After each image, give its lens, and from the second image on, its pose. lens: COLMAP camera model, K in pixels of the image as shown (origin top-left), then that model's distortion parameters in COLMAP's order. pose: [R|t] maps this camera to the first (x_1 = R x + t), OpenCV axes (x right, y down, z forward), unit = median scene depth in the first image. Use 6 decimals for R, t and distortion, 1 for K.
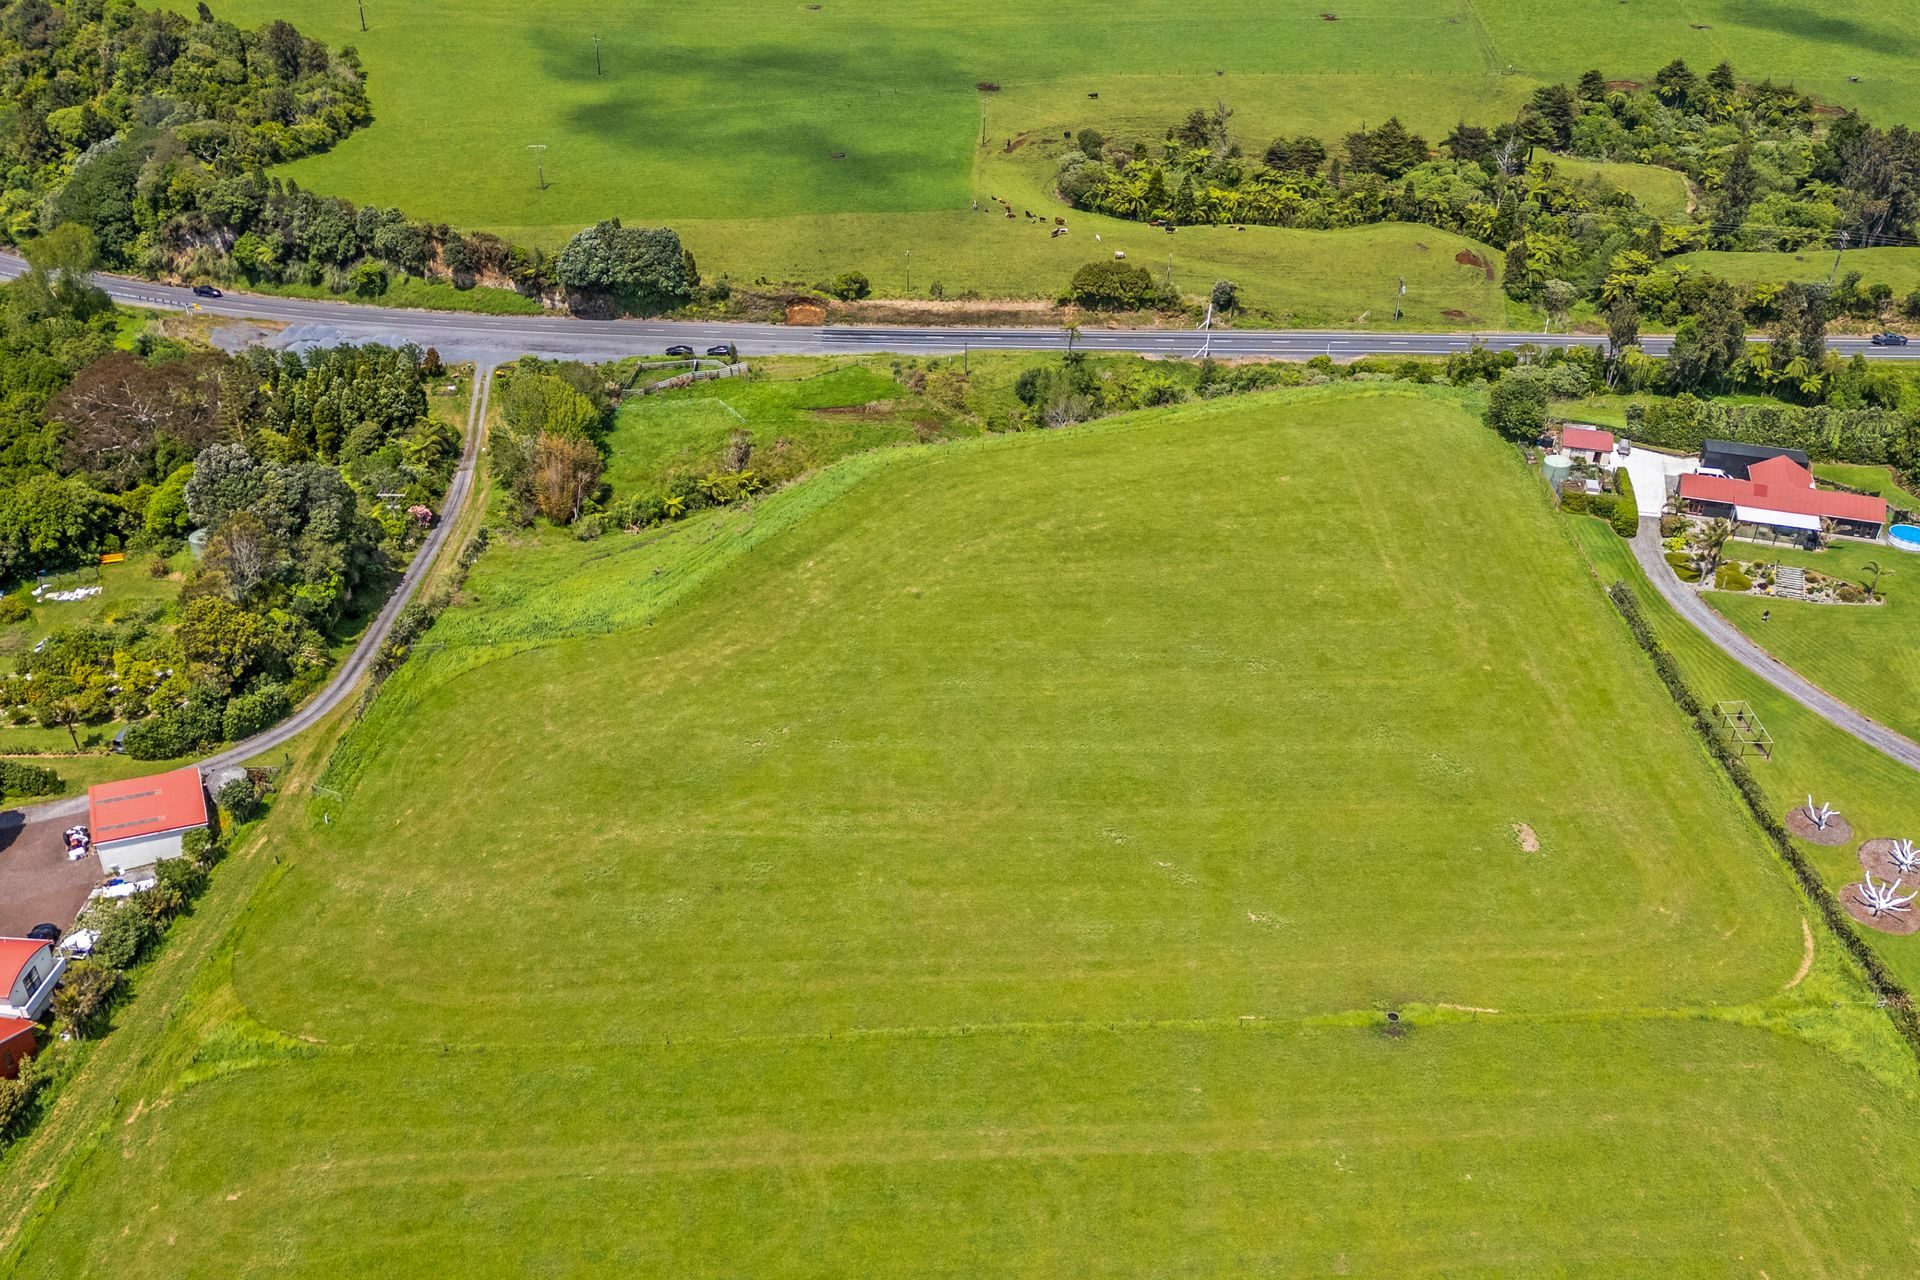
lens RADIAL K [[1661.7, 0, 960.0], [0, 1661.7, 640.0], [0, 0, 1]] dist [0.078623, -0.066498]
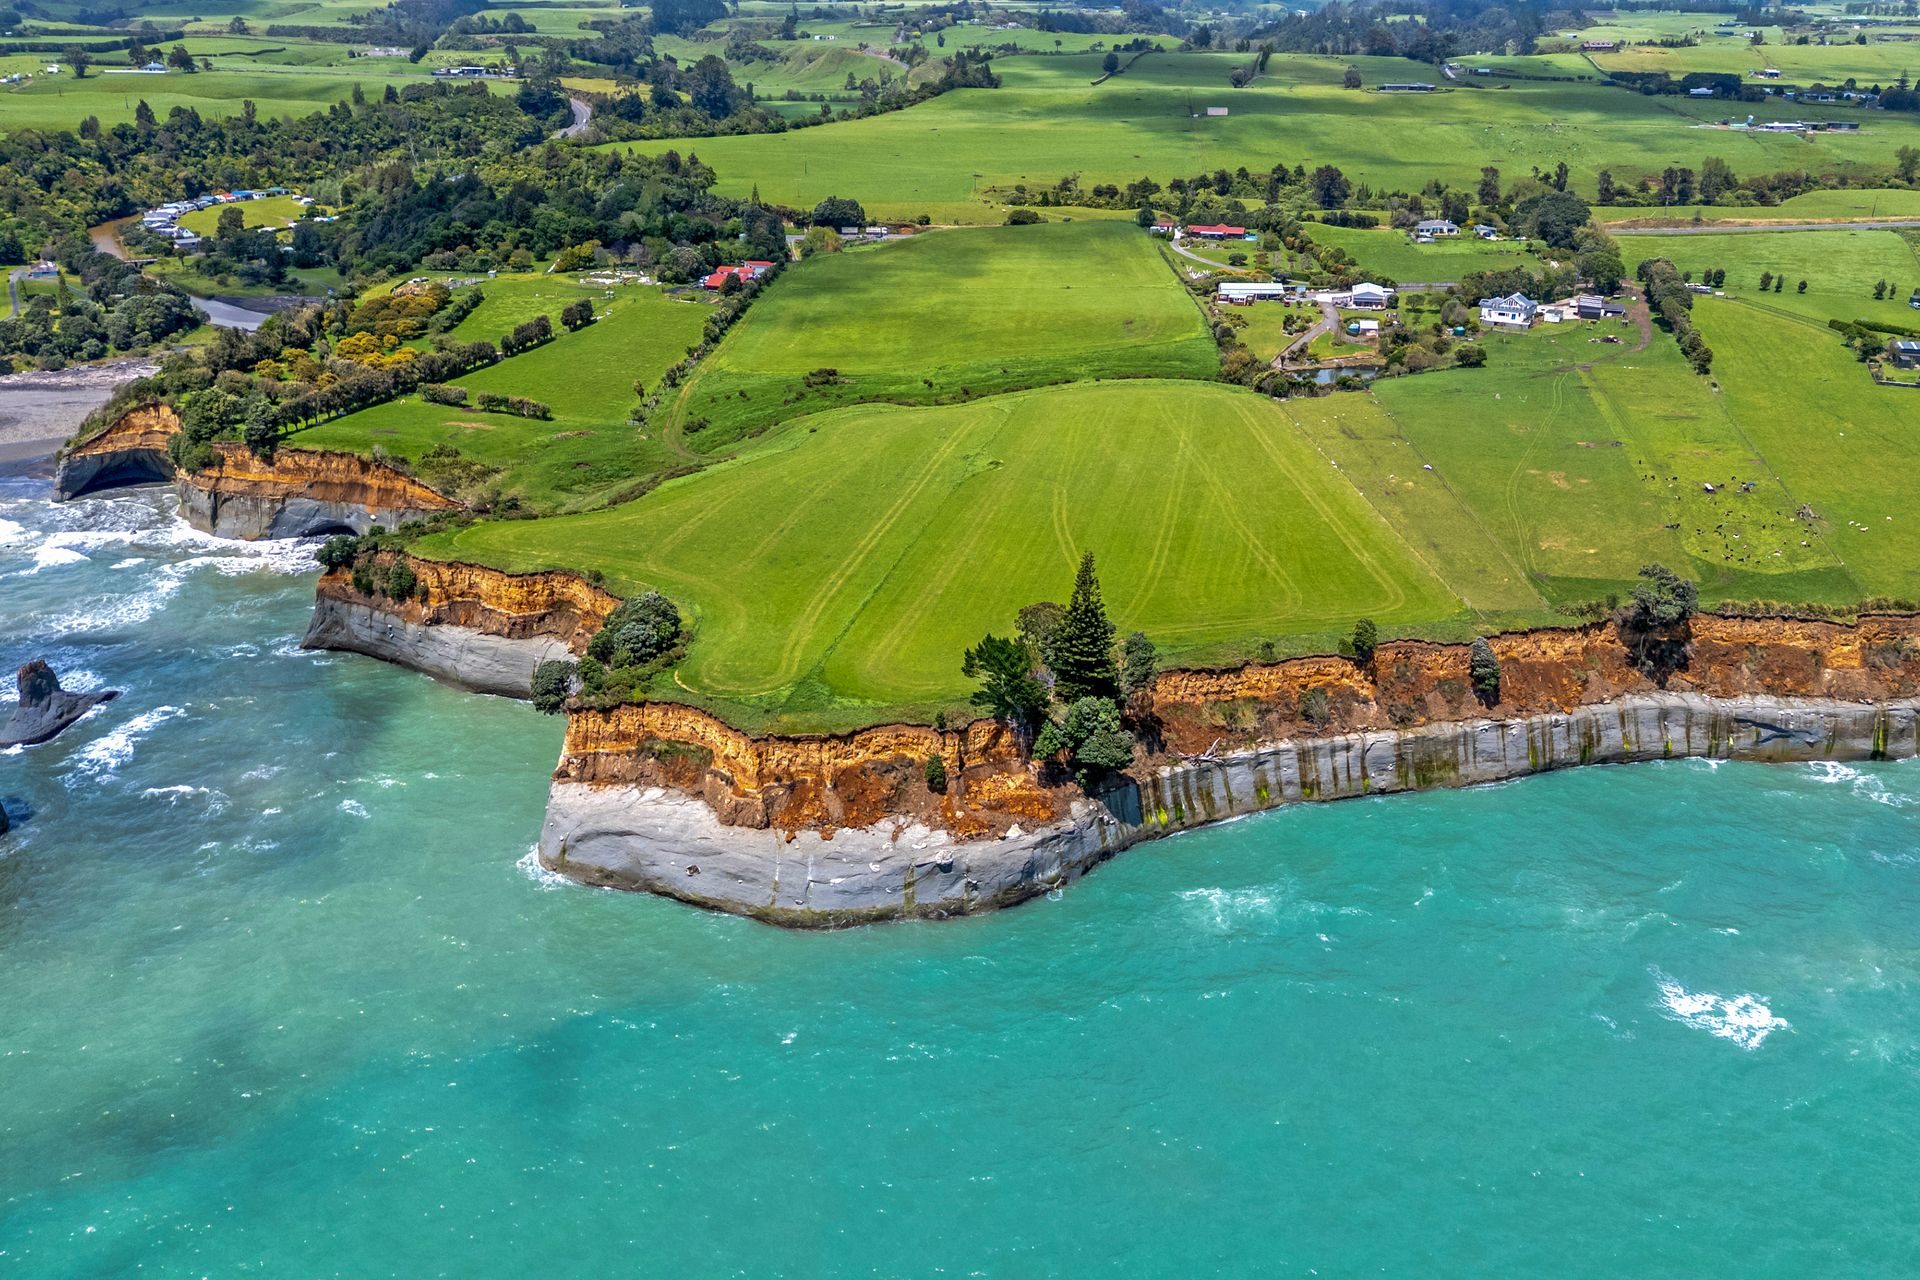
lens RADIAL K [[1657.3, 0, 960.0], [0, 1657.3, 640.0], [0, 0, 1]] dist [0.100829, -0.119407]
pose [[0.999974, -0.005093, -0.005127, 0.001359], [0.004104, 0.984153, -0.177273, 0.841828], [0.005949, 0.177247, 0.984148, -1.360410]]
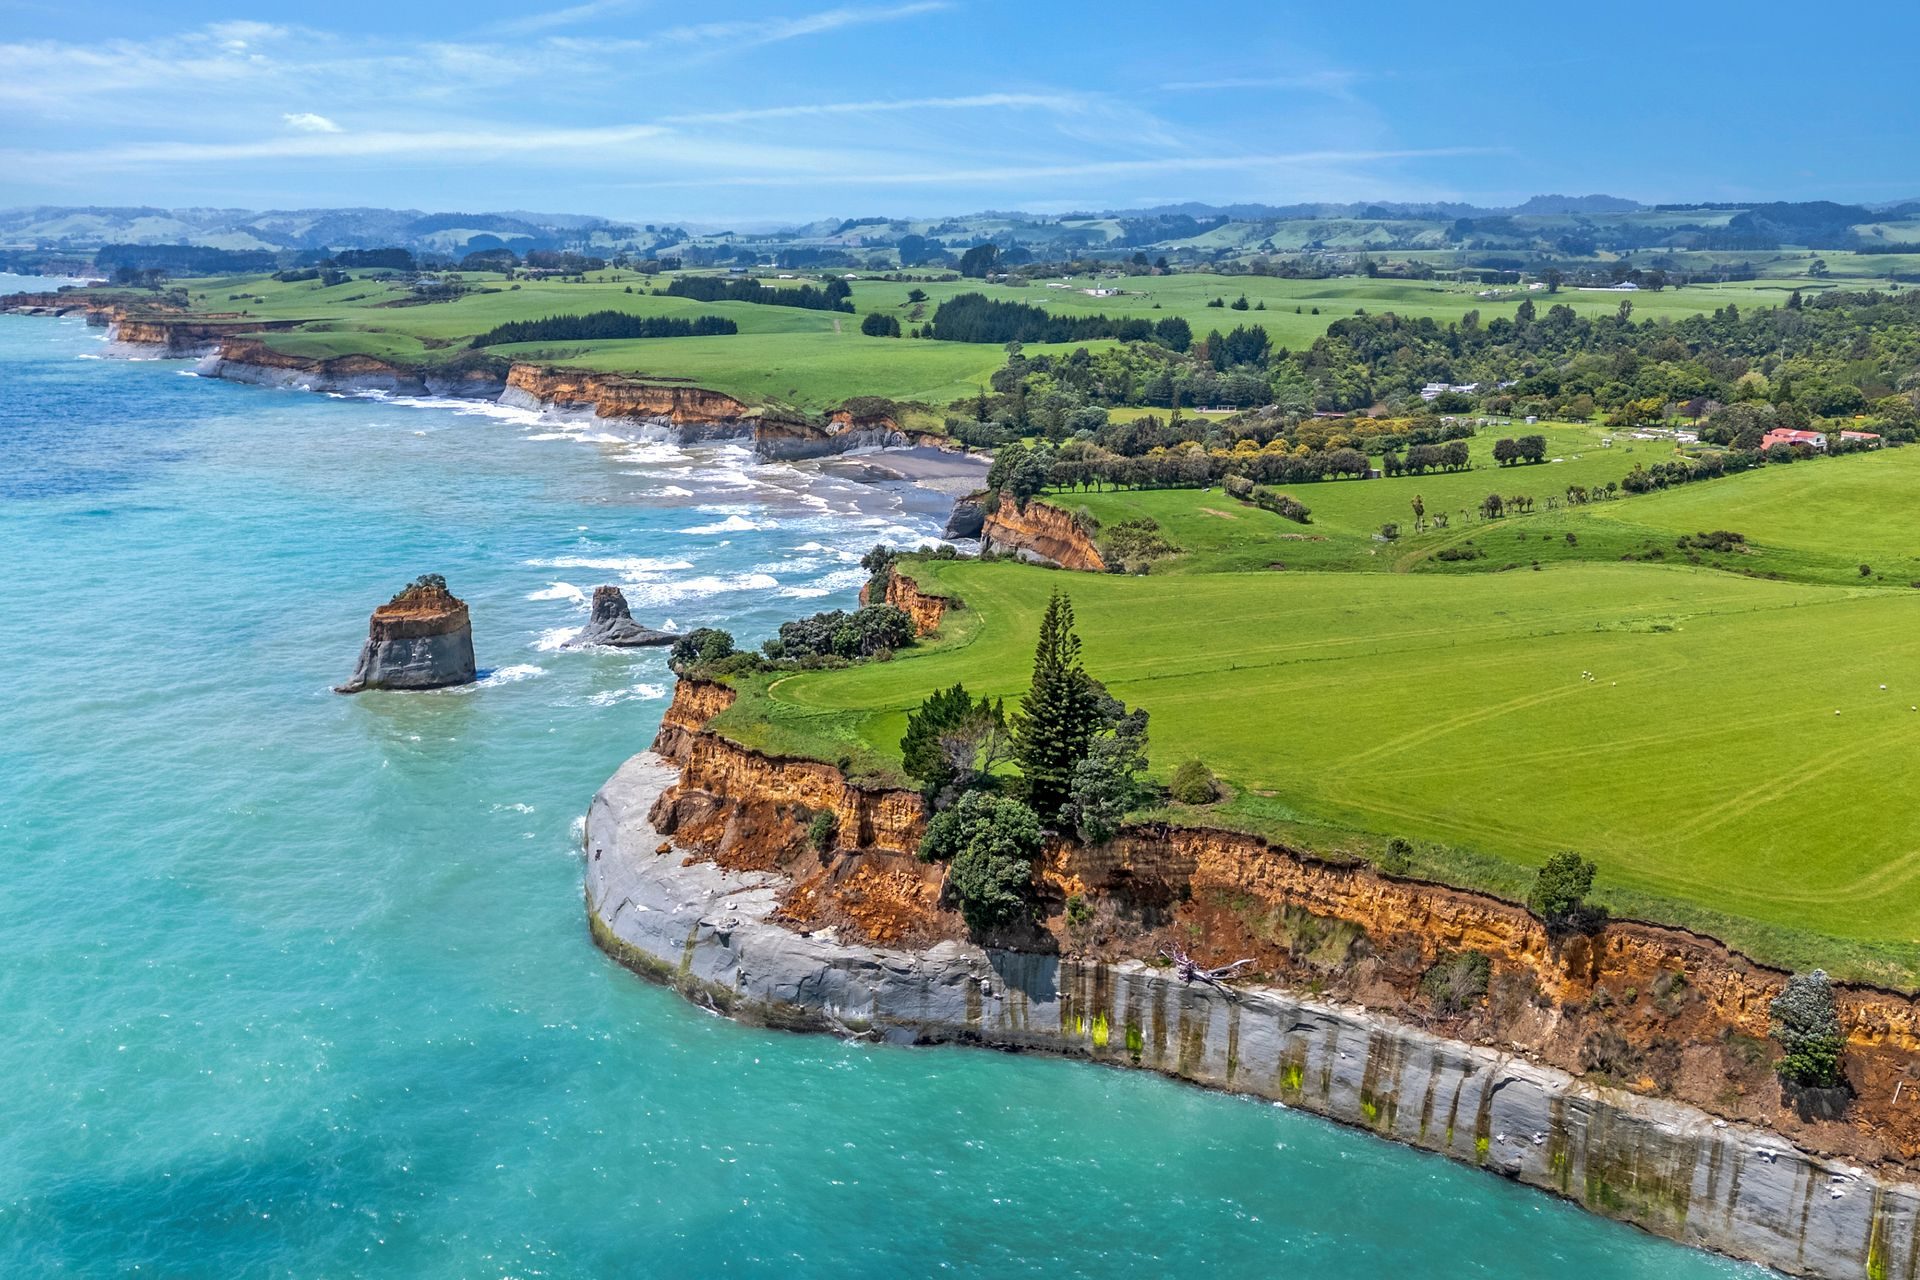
lens RADIAL K [[1665.7, 0, 952.6], [0, 1665.7, 637.7], [0, 0, 1]] dist [0.094900, -0.139427]
pose [[0.596584, 0.173434, -0.783586, 0.494542], [-0.423178, 0.897587, -0.123521, 0.749770], [0.681915, 0.405287, 0.608880, -0.908142]]
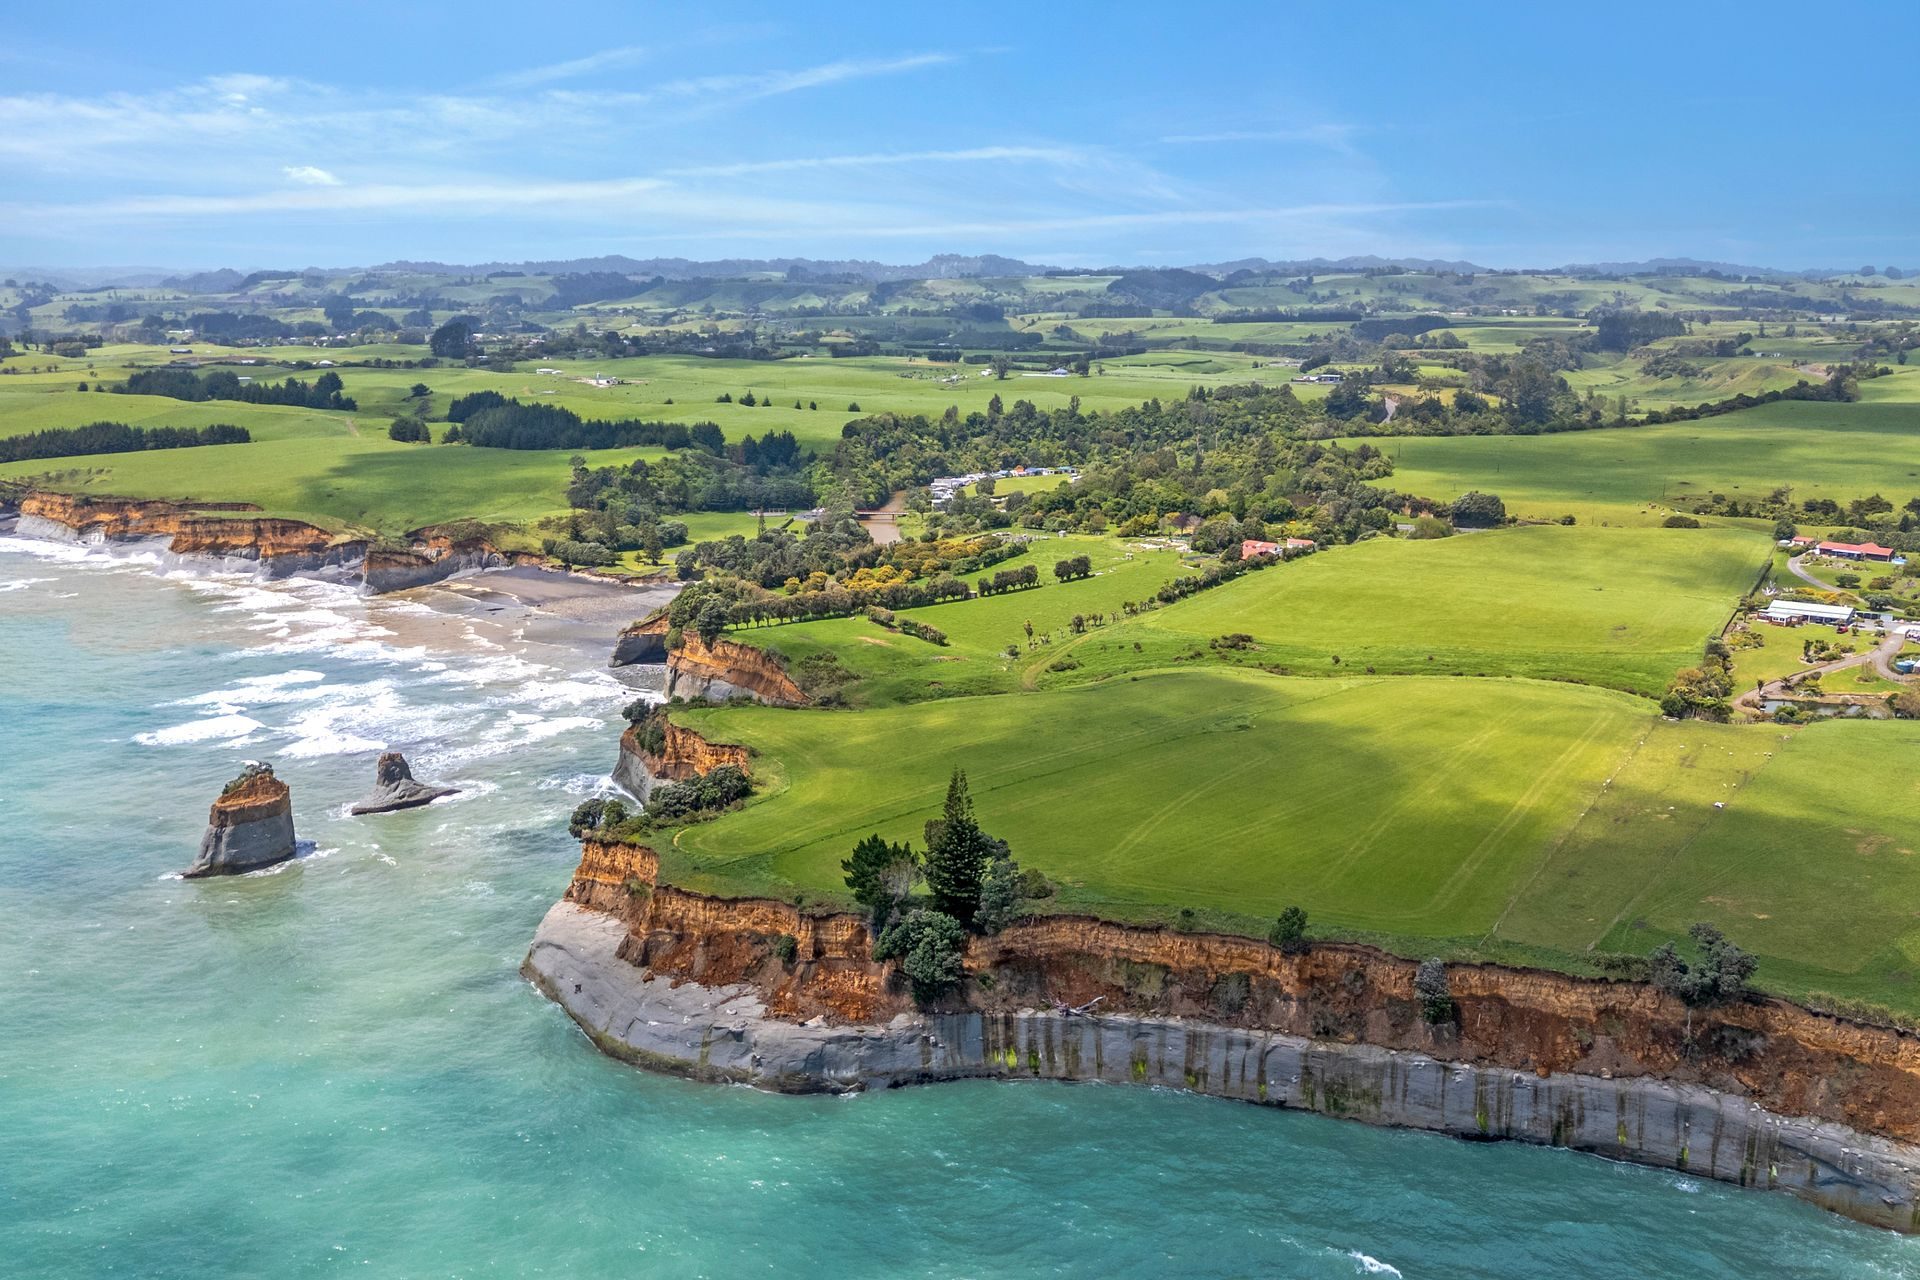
lens RADIAL K [[1657.3, 0, 960.0], [0, 1657.3, 640.0], [0, 0, 1]] dist [0.100829, -0.119407]
pose [[0.831045, 0.102468, -0.546684, 0.527871], [-0.287958, 0.920170, -0.265268, 0.815017], [0.475861, 0.377872, 0.794210, -1.248942]]
